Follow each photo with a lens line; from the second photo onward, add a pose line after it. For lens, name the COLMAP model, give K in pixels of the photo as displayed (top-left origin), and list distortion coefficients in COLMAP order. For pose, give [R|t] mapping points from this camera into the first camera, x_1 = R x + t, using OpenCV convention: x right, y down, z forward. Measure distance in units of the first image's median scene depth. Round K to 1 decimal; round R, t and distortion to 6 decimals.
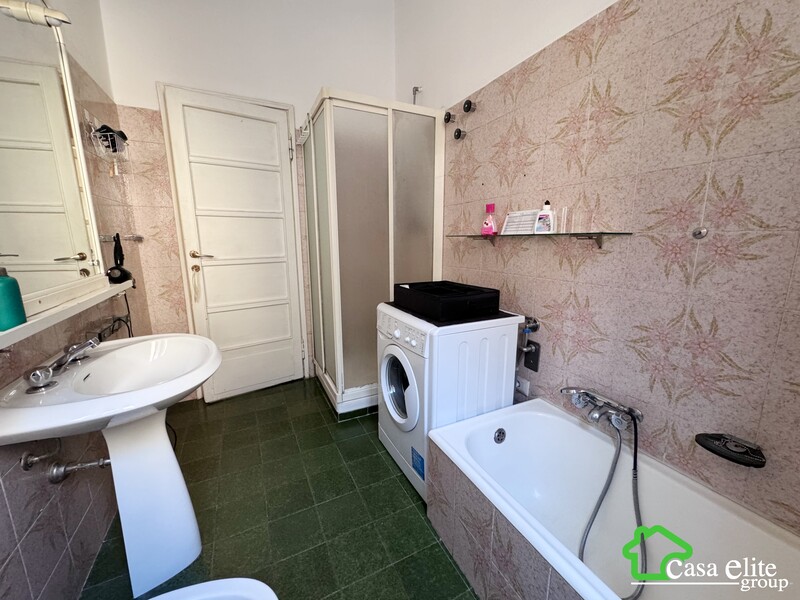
lens RADIAL K [[323.5, 0, 399.0], [0, 323.5, 299.0], [0, 0, 1]] dist [-0.003442, -0.000103]
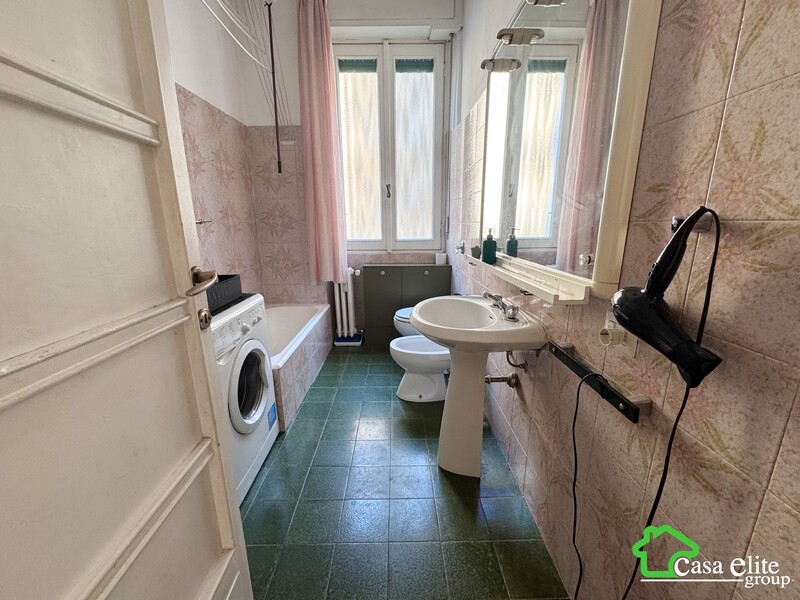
lens RADIAL K [[323.5, 0, 398.4], [0, 323.5, 302.5], [0, 0, 1]] dist [-0.003442, -0.000103]
pose [[-0.916160, -0.089839, 0.390615, -1.243318], [0.079128, 0.914836, 0.395997, -0.482803], [-0.392925, 0.393706, -0.831027, 2.602843]]
